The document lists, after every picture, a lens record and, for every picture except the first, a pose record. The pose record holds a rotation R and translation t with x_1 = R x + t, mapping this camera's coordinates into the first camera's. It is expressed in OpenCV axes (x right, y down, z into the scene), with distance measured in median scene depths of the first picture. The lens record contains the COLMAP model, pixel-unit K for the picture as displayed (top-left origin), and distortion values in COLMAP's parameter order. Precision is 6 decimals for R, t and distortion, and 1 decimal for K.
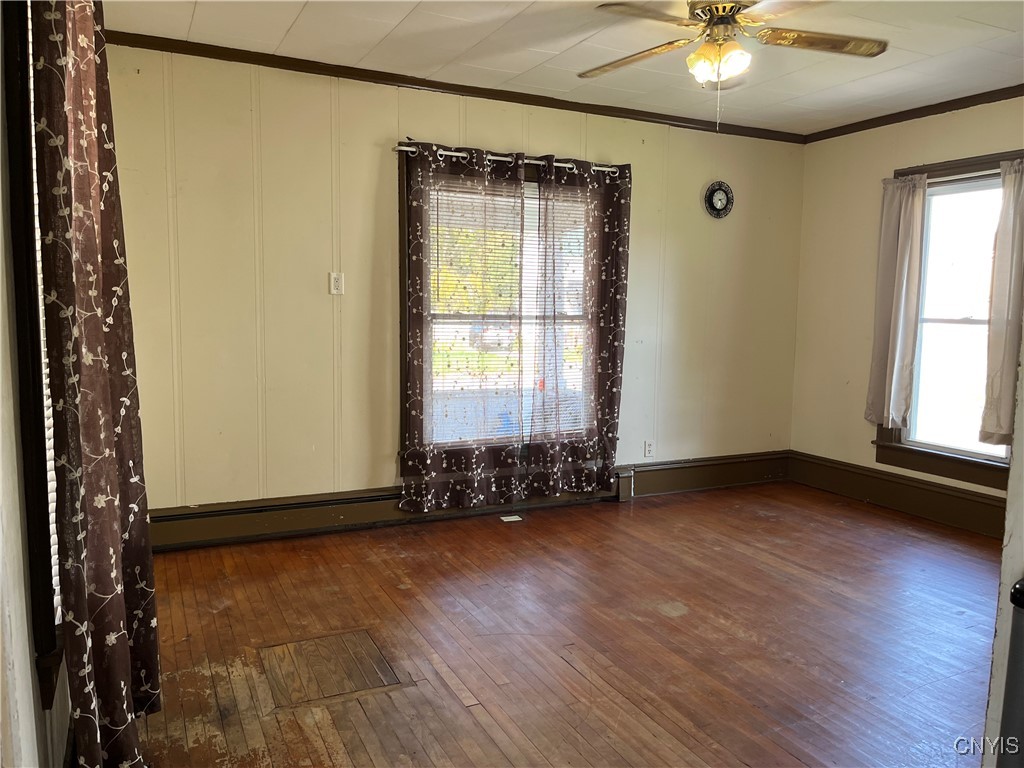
lens RADIAL K [[764.6, 0, 522.3], [0, 764.6, 387.1], [0, 0, 1]] dist [0.053136, -0.074797]
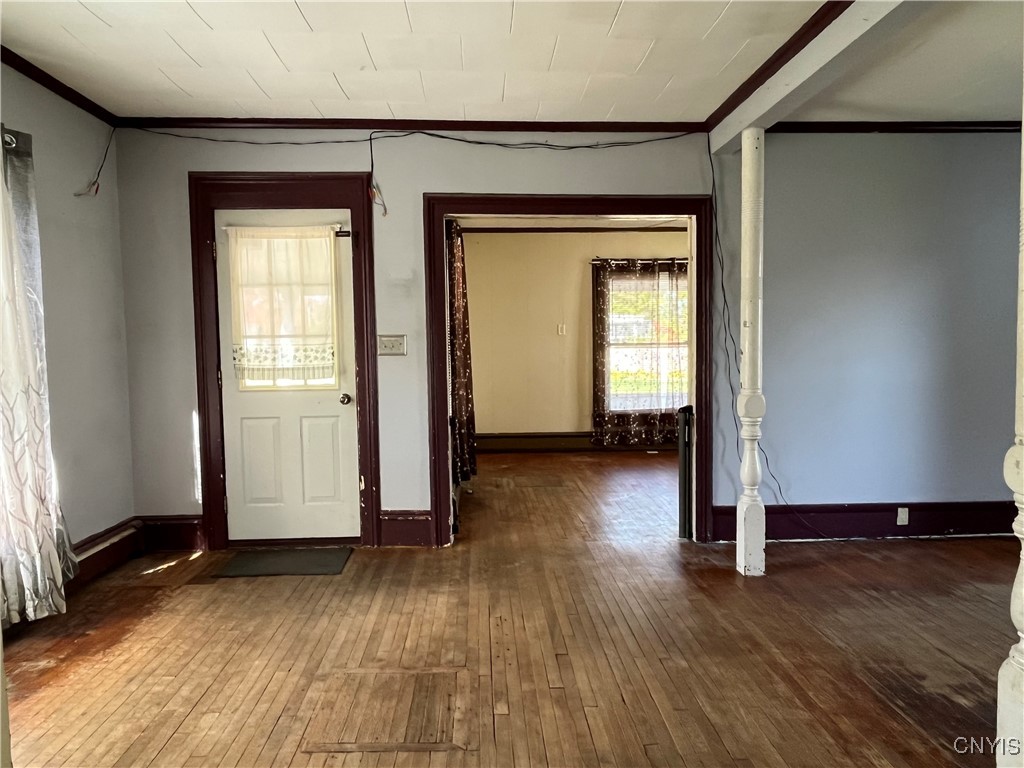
lens RADIAL K [[672.0, 0, 507.7], [0, 672.0, 384.9], [0, 0, 1]] dist [0.008038, -0.007126]
pose [[0.909651, -0.001917, -0.415369, 0.359090], [-0.017680, 0.998904, -0.043329, 0.089252], [0.414997, 0.046758, 0.908620, -0.661962]]
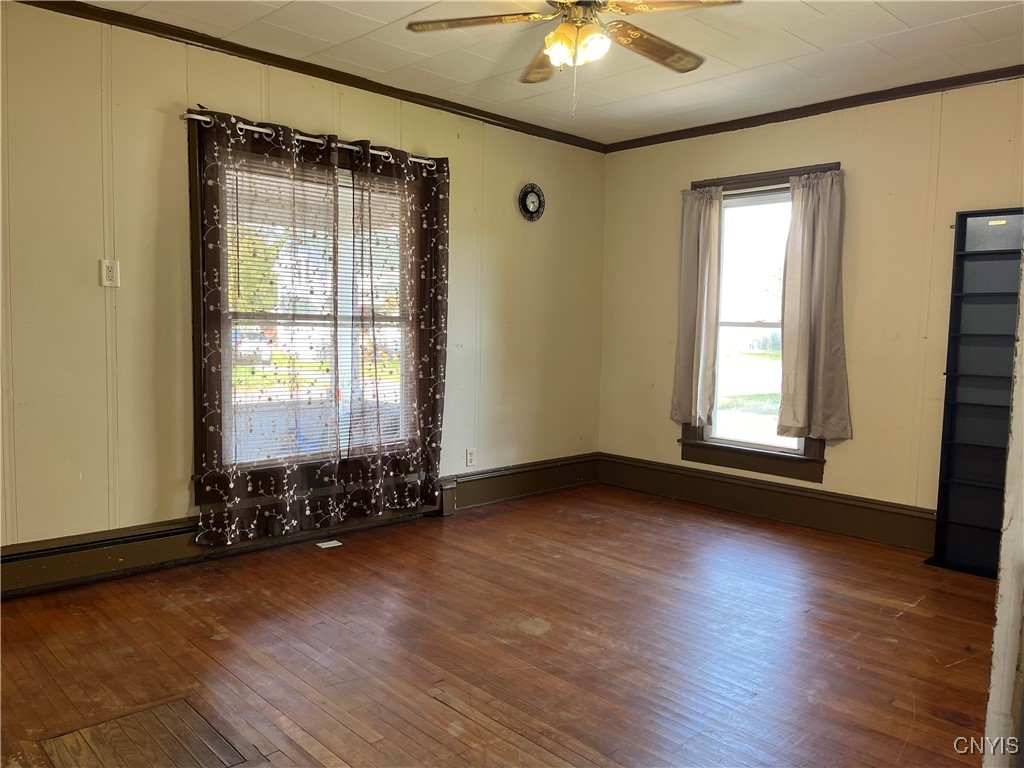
lens RADIAL K [[764.6, 0, 519.1], [0, 764.6, 385.4], [0, 0, 1]] dist [0.053136, -0.074797]
pose [[0.952347, -0.020506, 0.304327, -0.075760], [0.026684, 0.999513, -0.016154, 0.008550], [-0.303848, 0.023505, 0.952431, 0.083836]]
